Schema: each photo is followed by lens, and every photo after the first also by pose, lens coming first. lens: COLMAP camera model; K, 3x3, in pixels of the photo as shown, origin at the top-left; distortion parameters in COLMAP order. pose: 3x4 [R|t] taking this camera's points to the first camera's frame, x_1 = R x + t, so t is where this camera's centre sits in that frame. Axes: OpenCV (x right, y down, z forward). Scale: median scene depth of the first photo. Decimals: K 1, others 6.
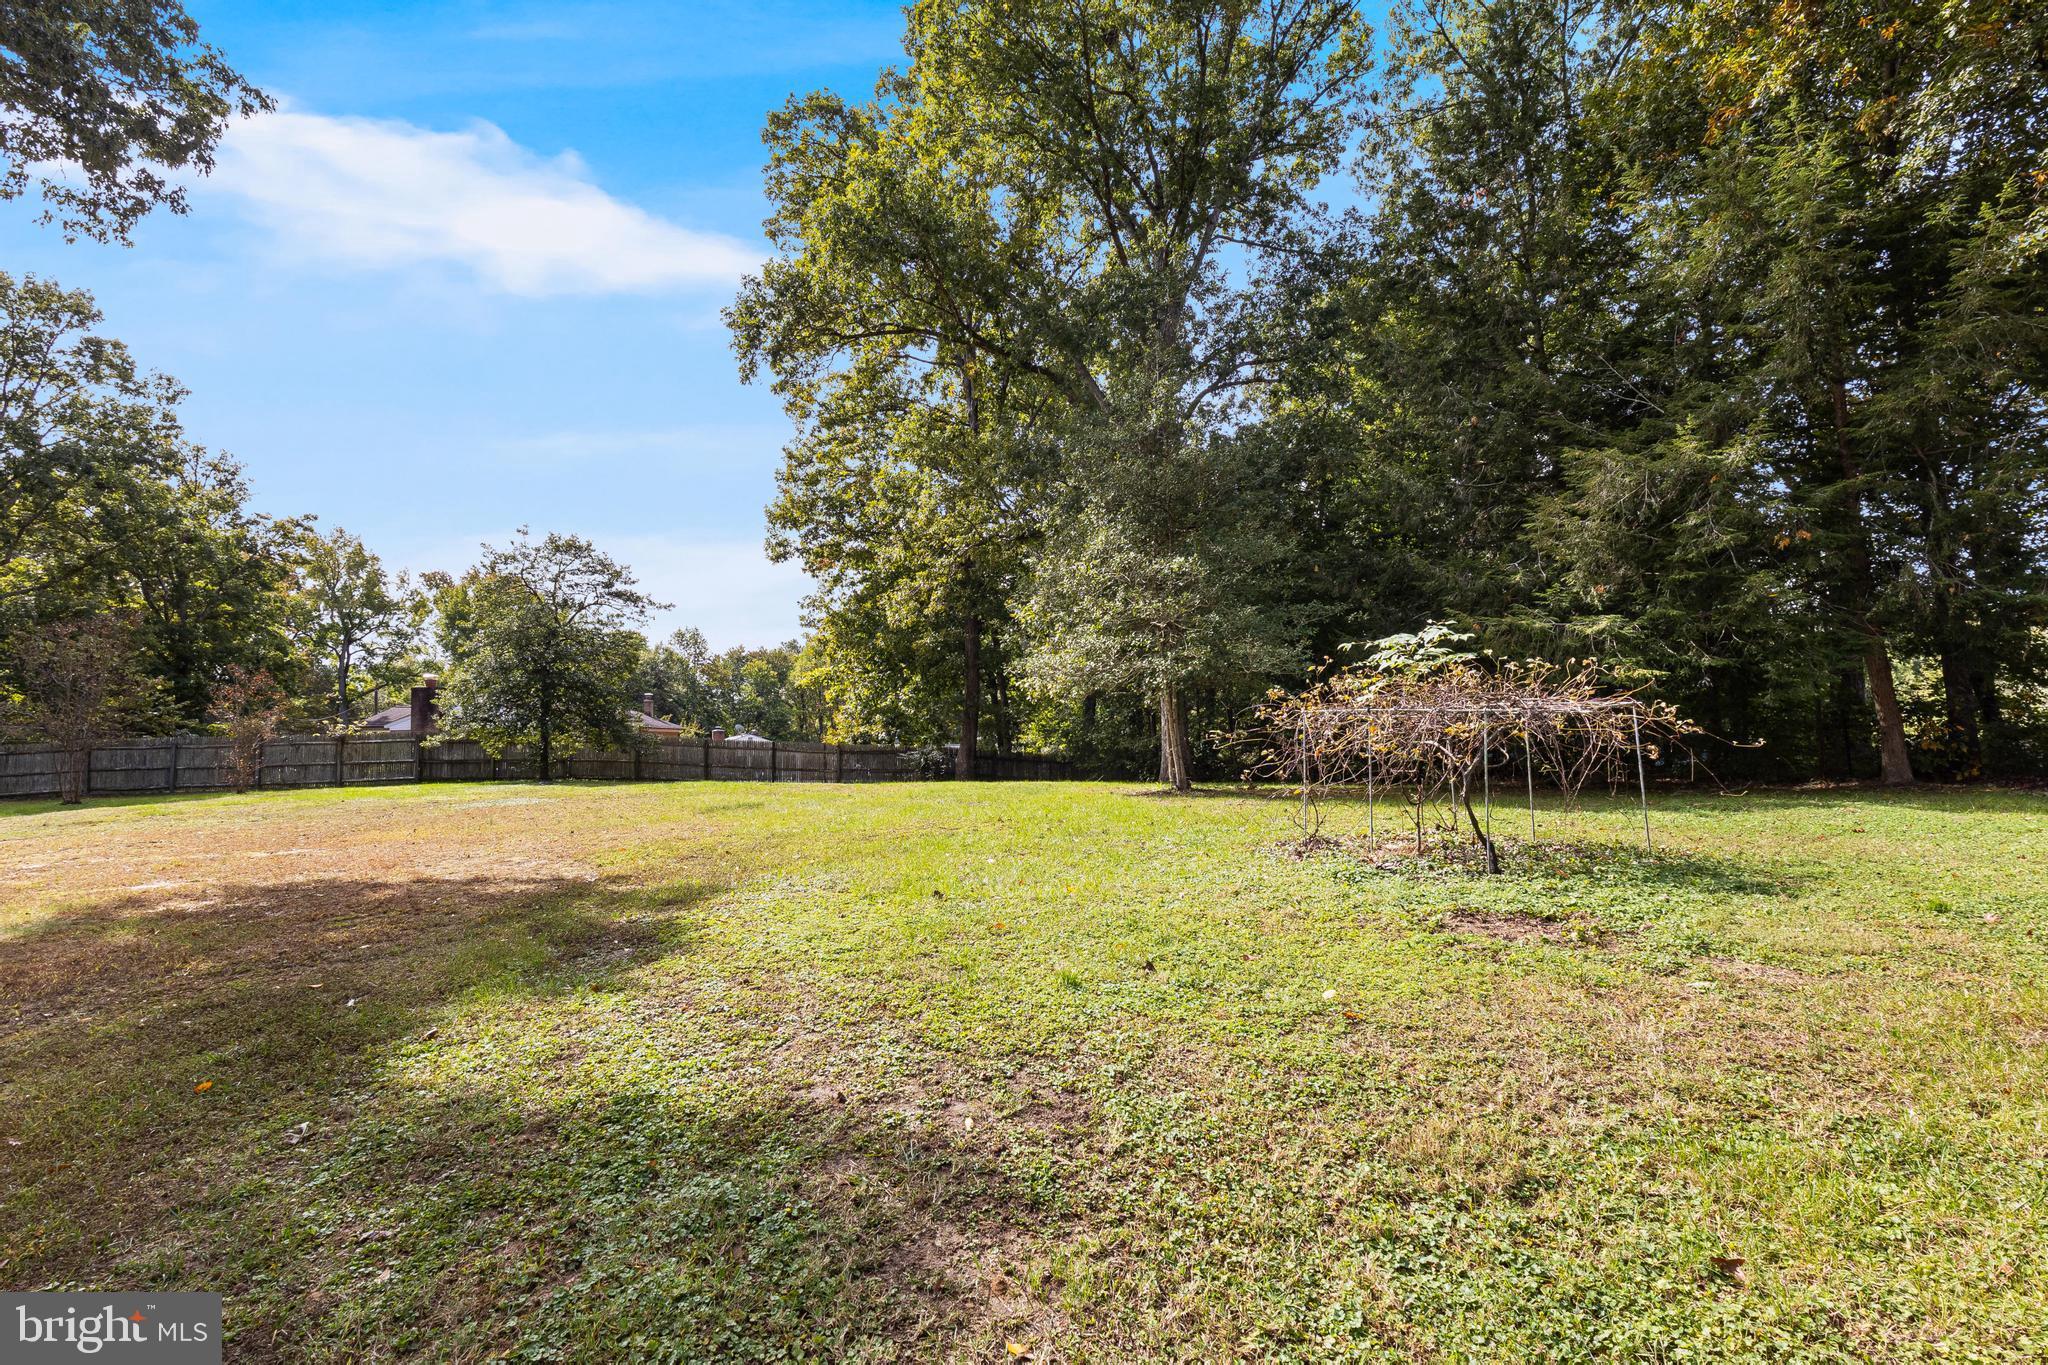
lens RADIAL K [[982.0, 0, 1036.8], [0, 982.0, 716.5], [0, 0, 1]] dist [0.003518, 0.001117]
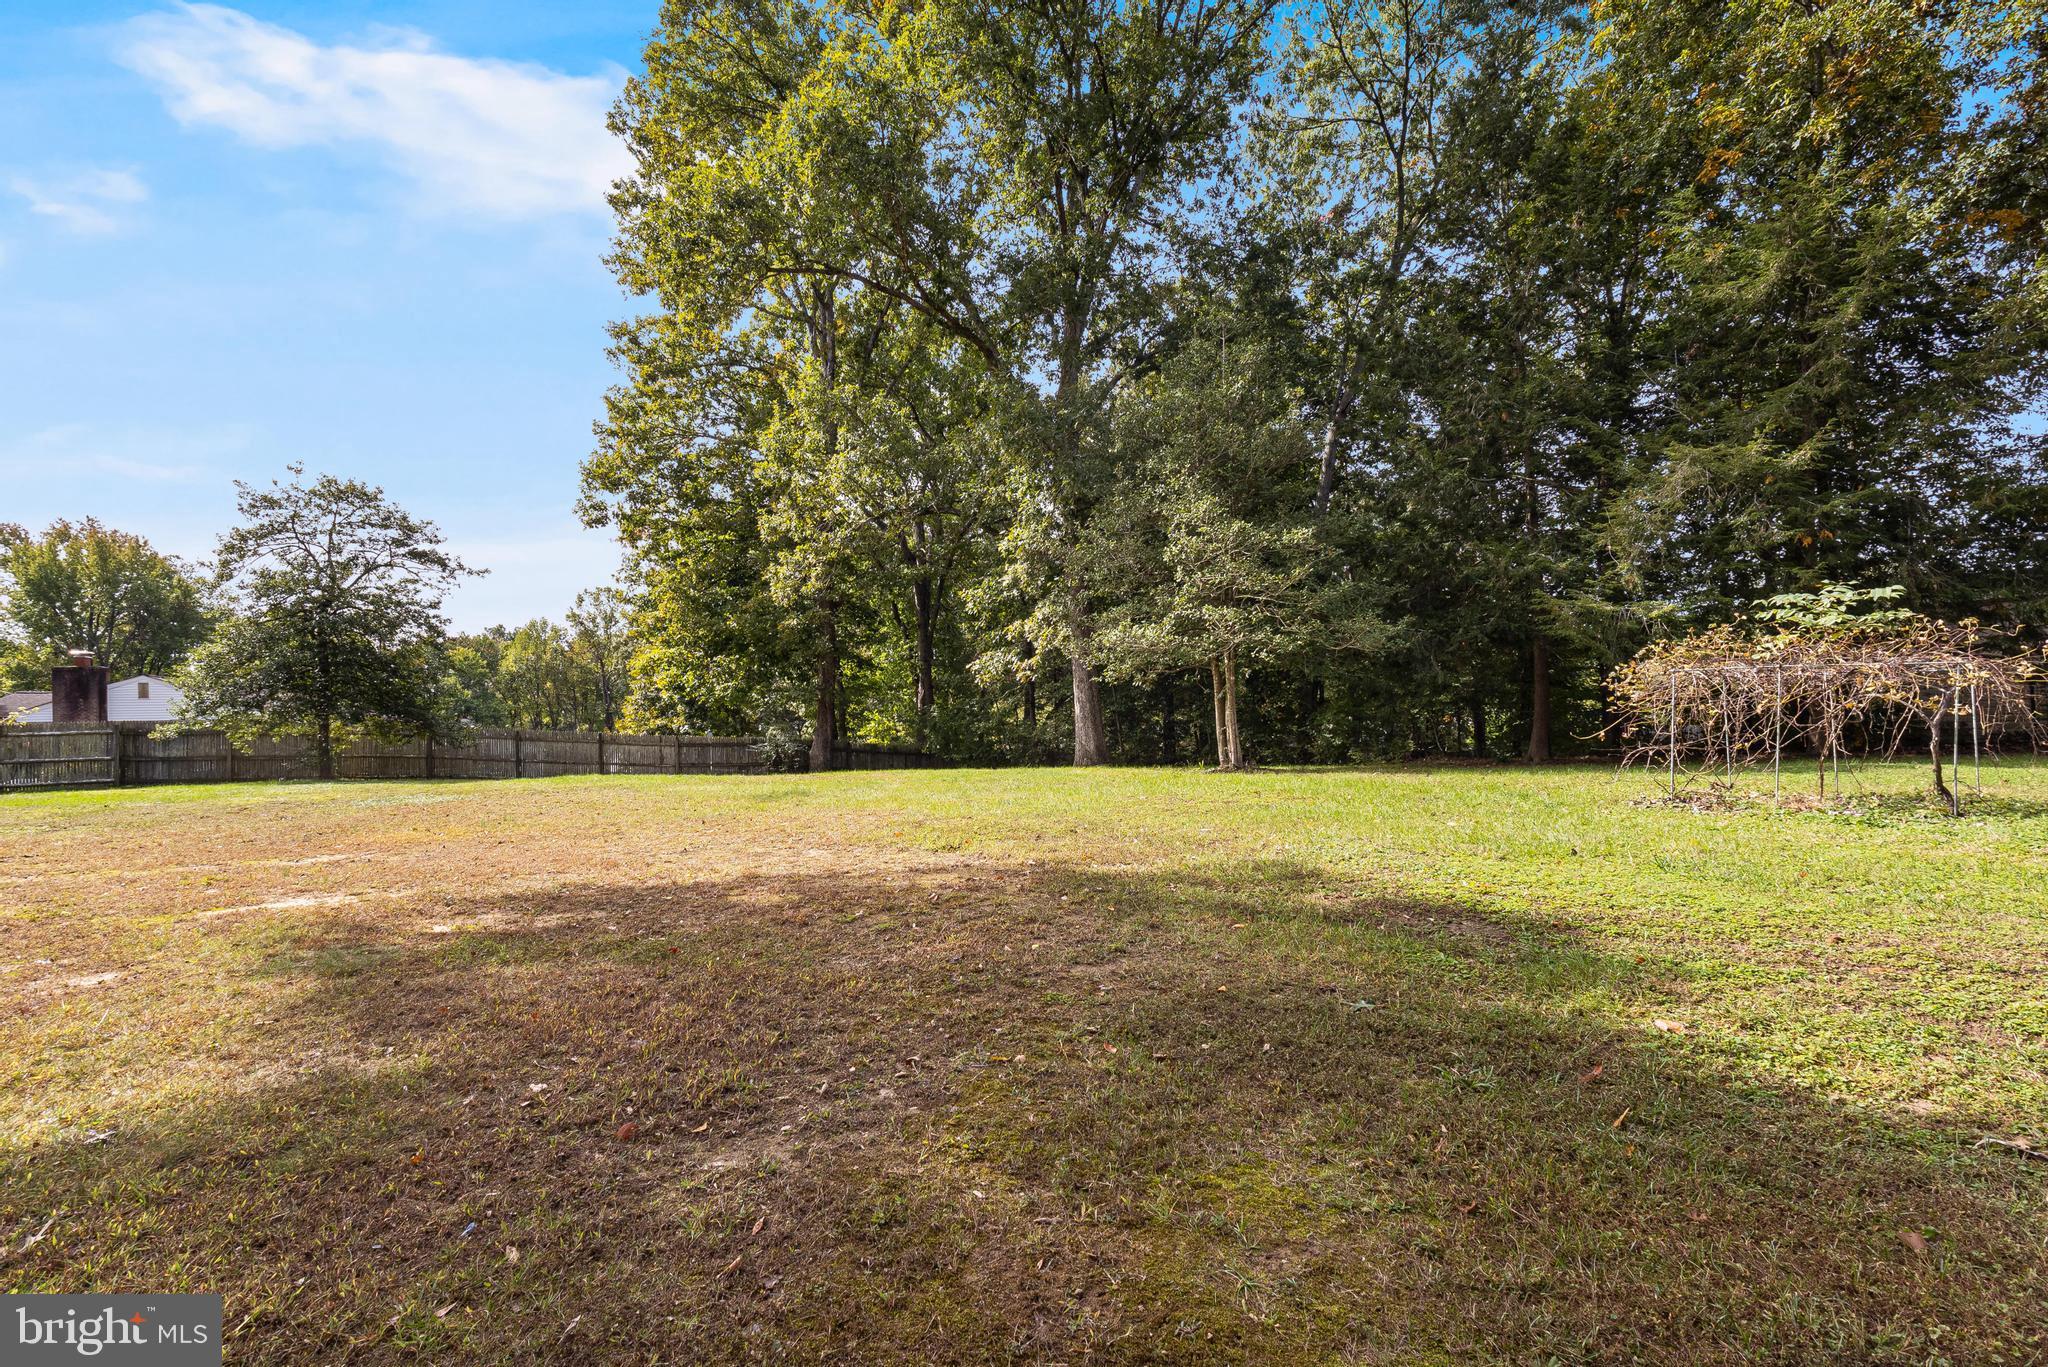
lens RADIAL K [[986.8, 0, 1031.3], [0, 986.8, 750.8], [0, 0, 1]] dist [0.002654, 0.000934]
pose [[0.959596, -0.009382, 0.281225, -0.162538], [-0.000639, 0.999369, 0.035520, 0.010984], [-0.281381, -0.034264, 0.958984, 0.048428]]
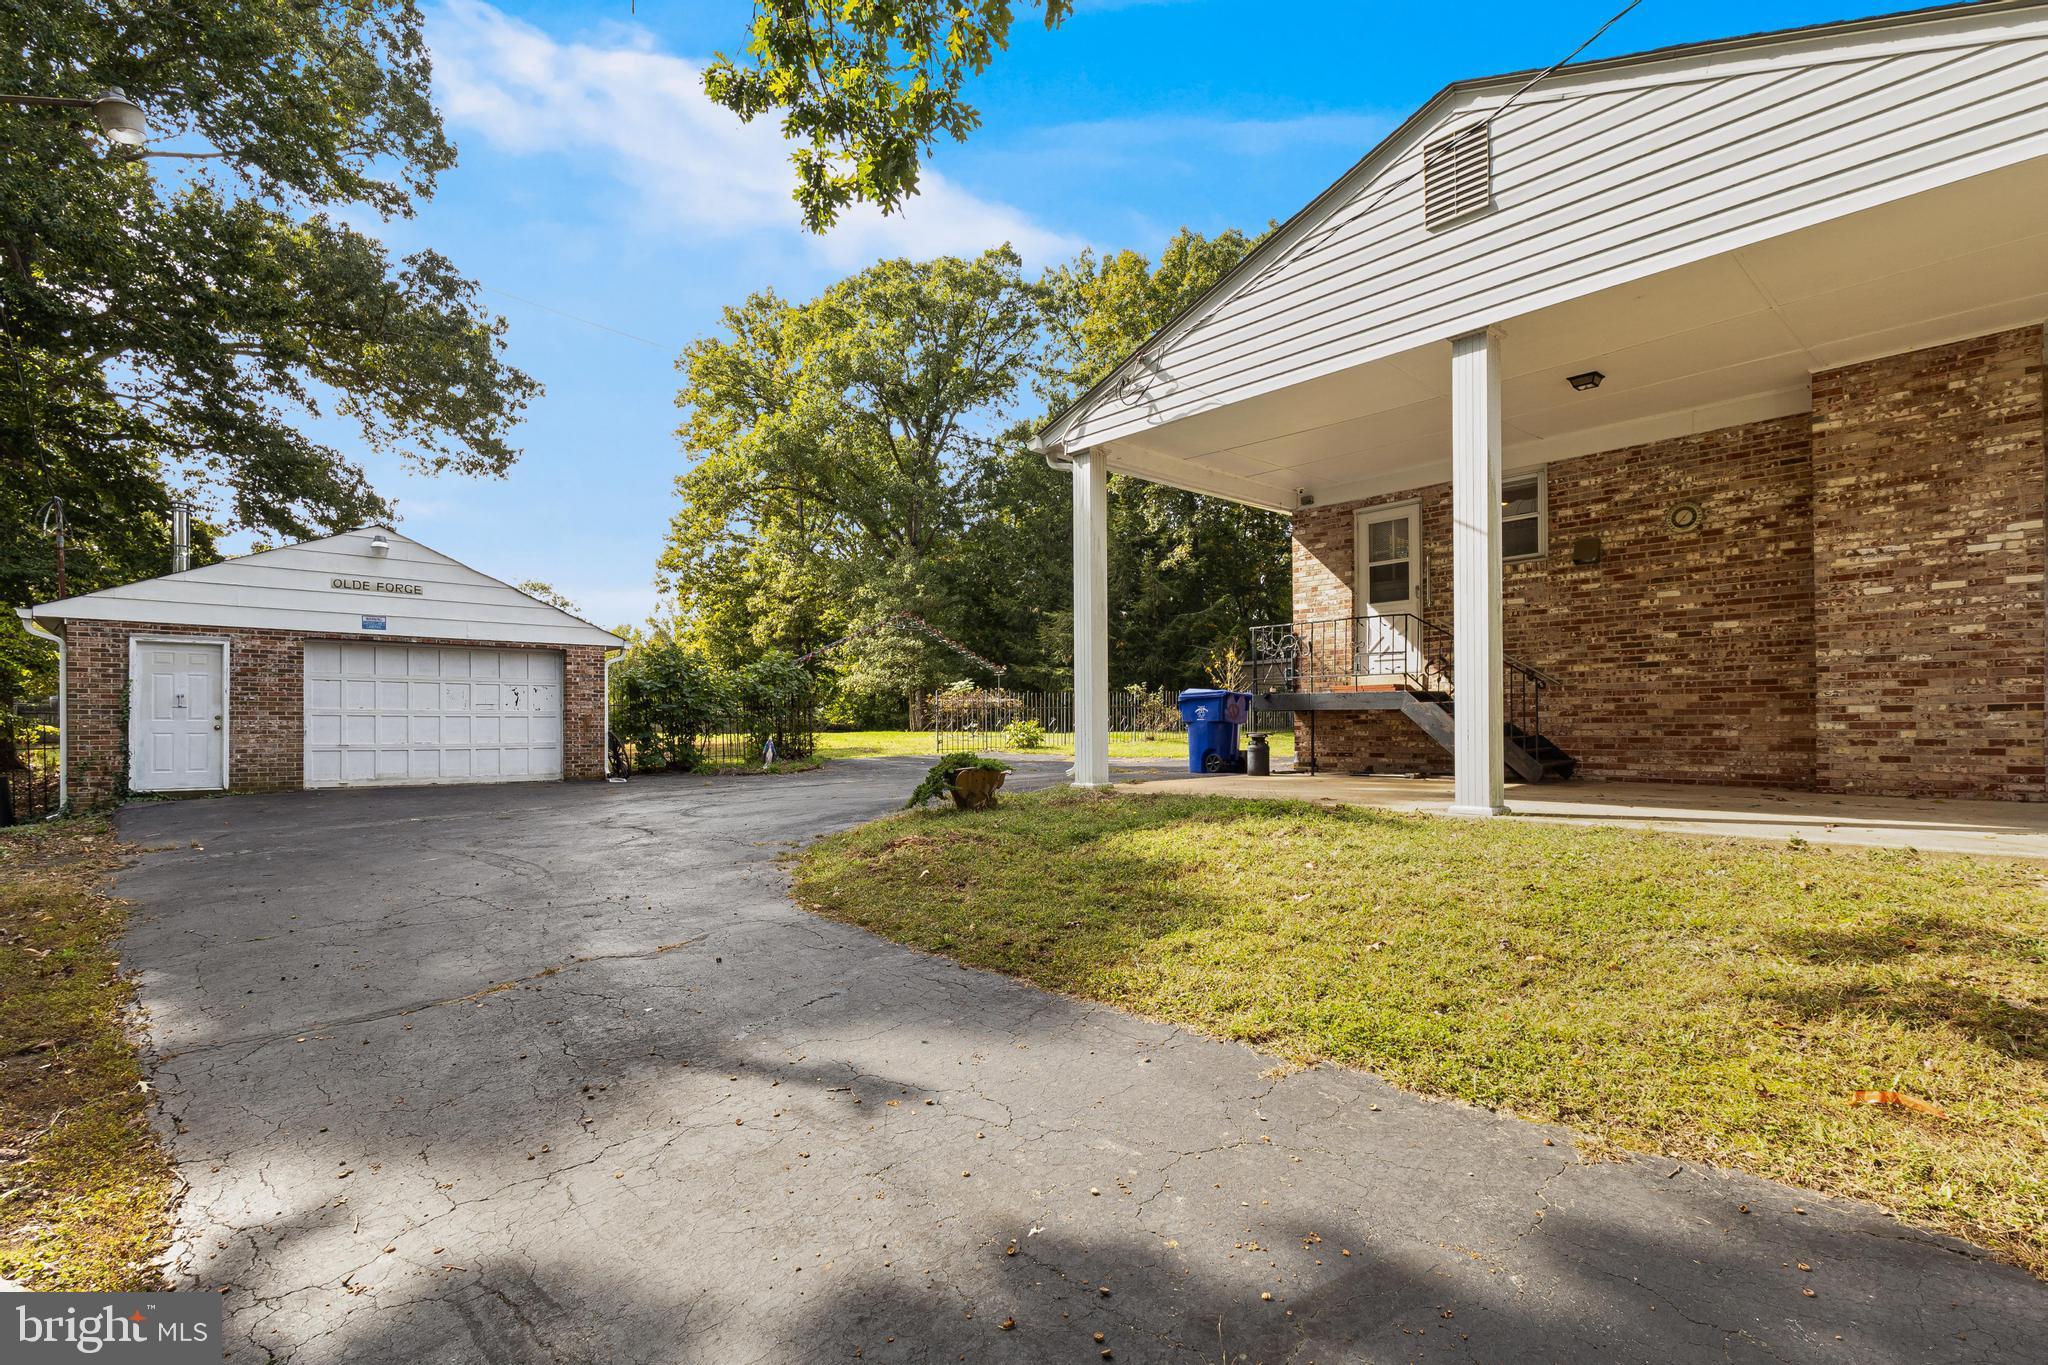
lens RADIAL K [[982.0, 0, 1036.8], [0, 982.0, 716.5], [0, 0, 1]] dist [0.003518, 0.001117]
pose [[0.974479, 0.014197, 0.224031, -0.048495], [-0.017300, 0.999780, 0.011892, 0.001432], [-0.223812, -0.015465, 0.974510, -0.675793]]
